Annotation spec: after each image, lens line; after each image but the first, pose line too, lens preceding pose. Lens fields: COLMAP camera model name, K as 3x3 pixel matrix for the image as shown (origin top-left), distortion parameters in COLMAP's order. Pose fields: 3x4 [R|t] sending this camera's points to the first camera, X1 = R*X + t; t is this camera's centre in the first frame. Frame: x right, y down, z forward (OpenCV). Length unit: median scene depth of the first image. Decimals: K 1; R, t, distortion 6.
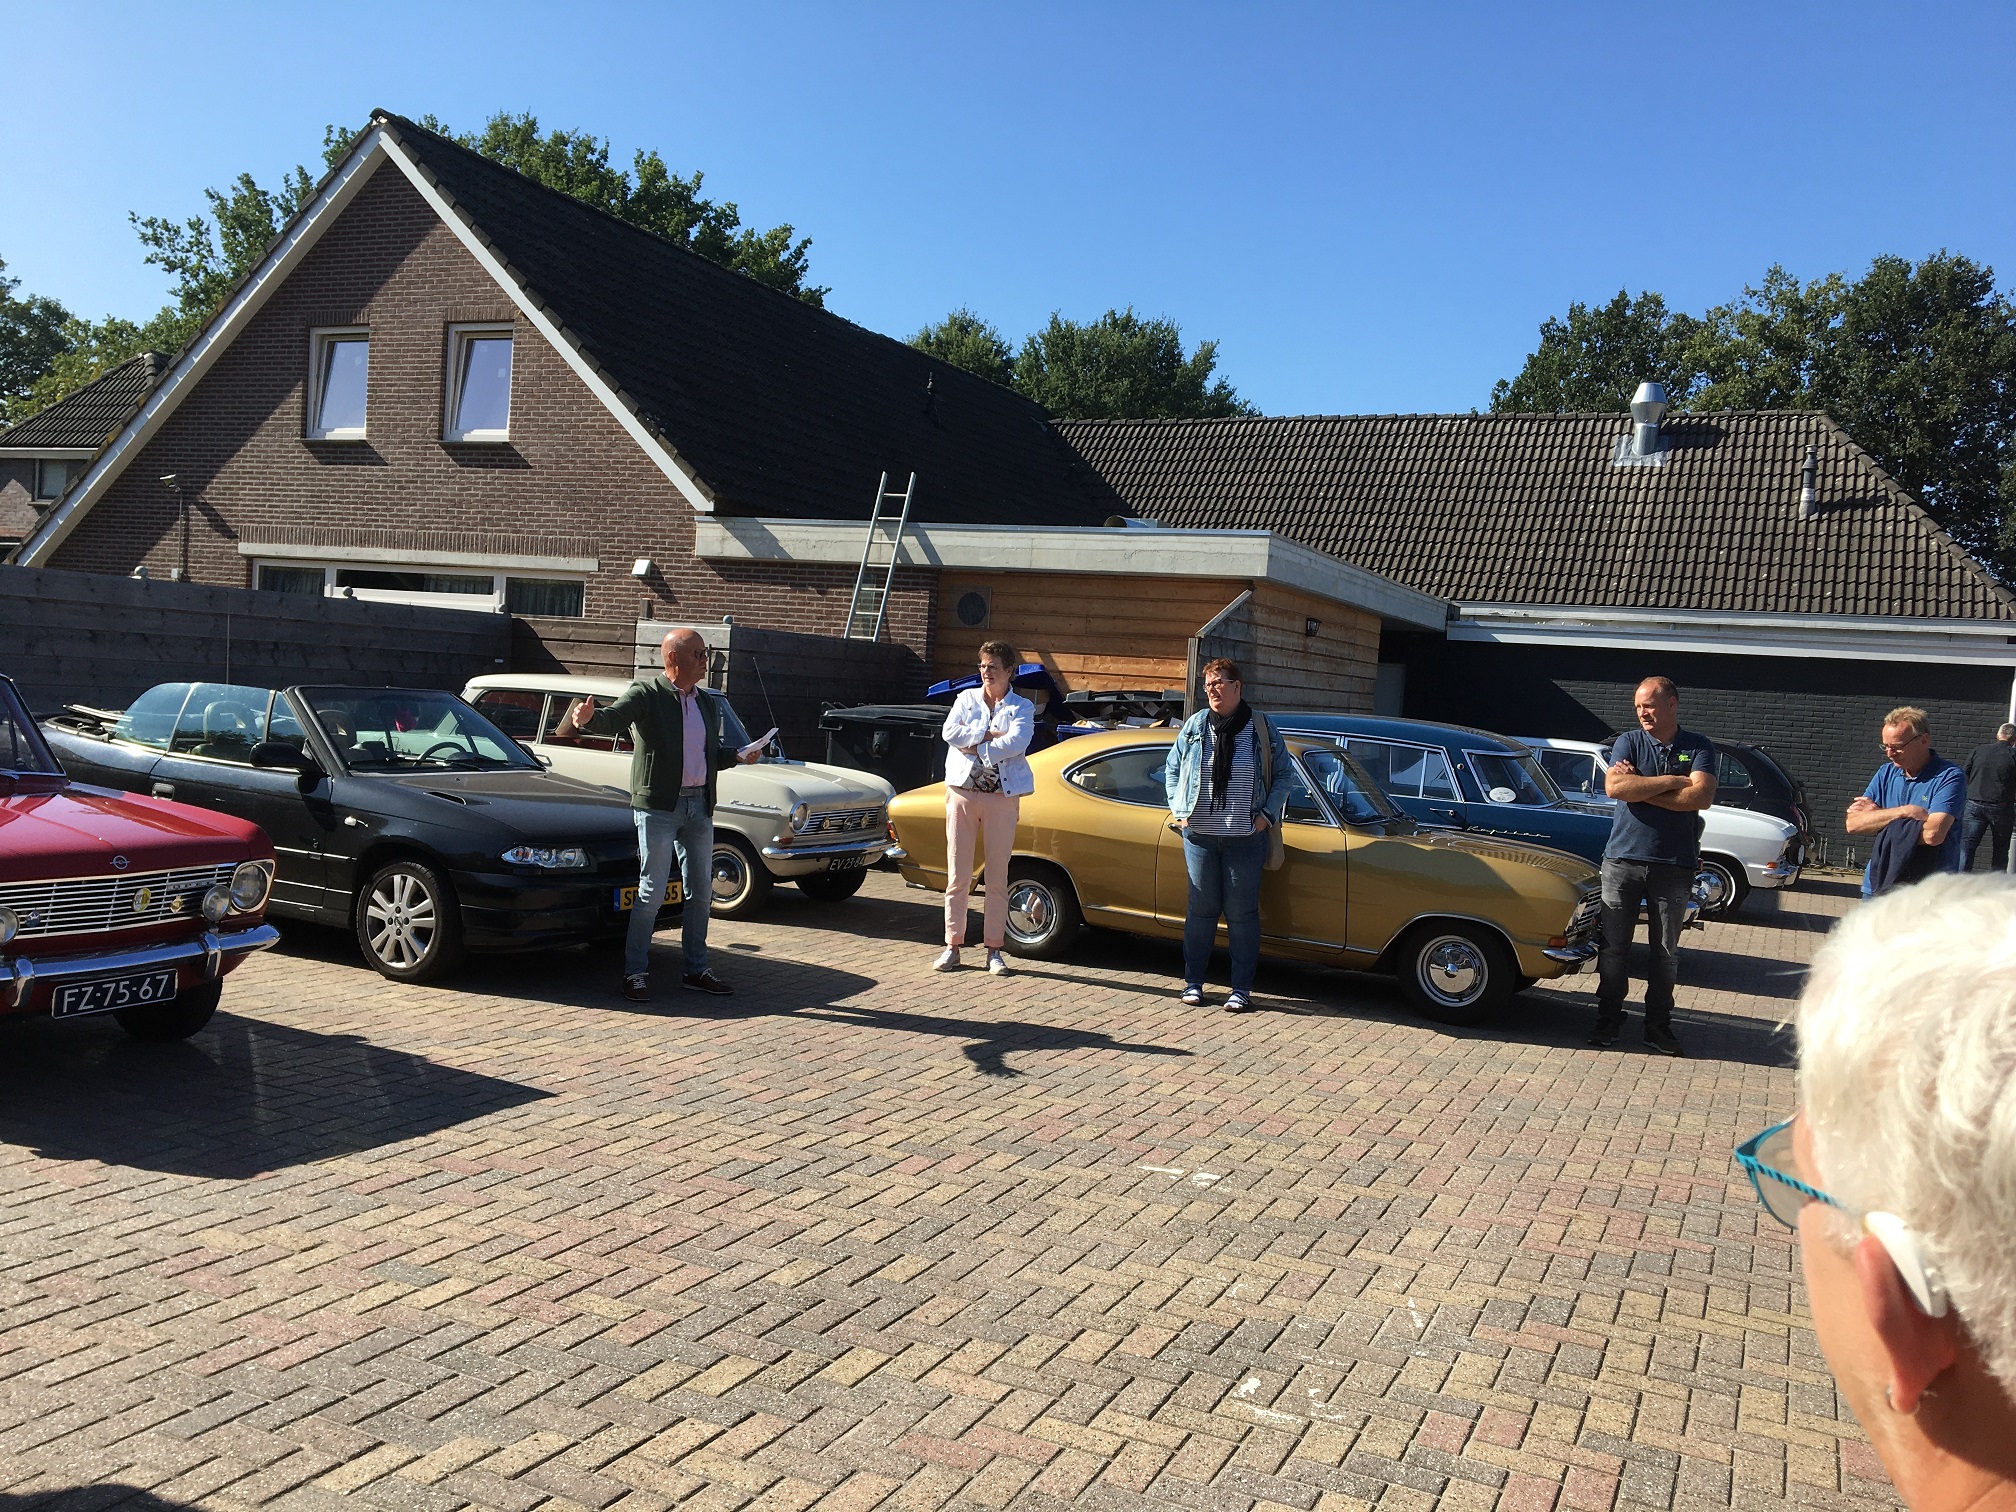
lens RADIAL K [[1724.7, 0, 1008.0], [0, 1724.7, 756.0], [0, 0, 1]] dist [0.070682, -0.127449]
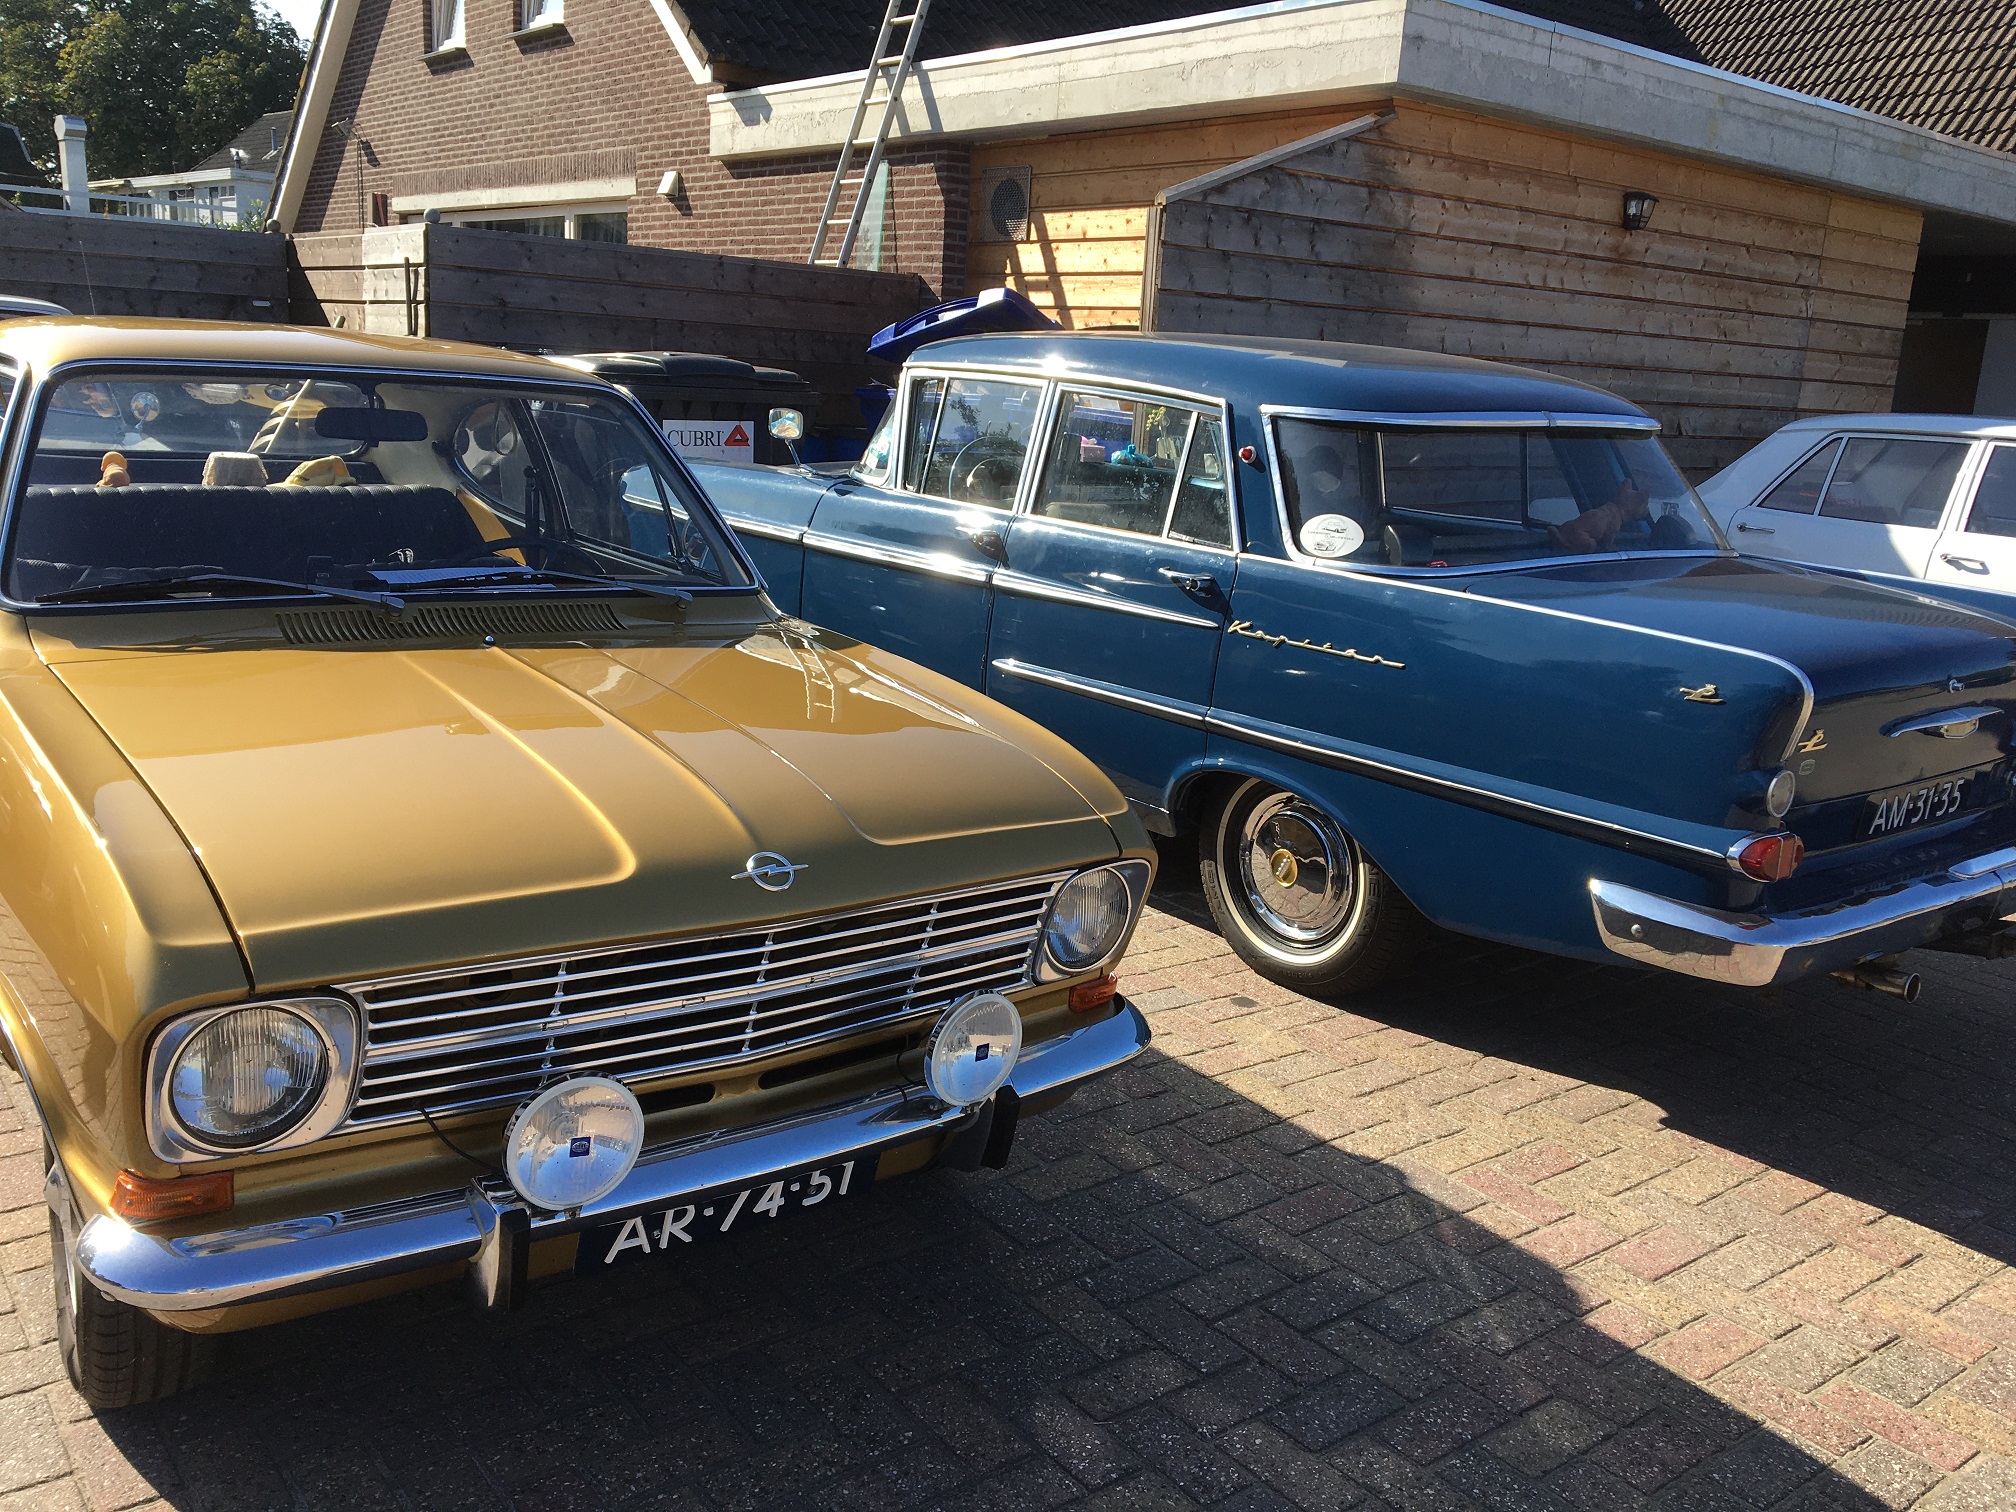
lens RADIAL K [[1724.7, 0, 1008.0], [0, 1724.7, 756.0], [0, 0, 1]] dist [0.070682, -0.127449]
pose [[0.890609, 0.083899, -0.446964, 0.251057], [-0.015474, 0.987857, 0.154596, 0.009097], [0.454506, -0.130768, 0.881092, 0.427389]]
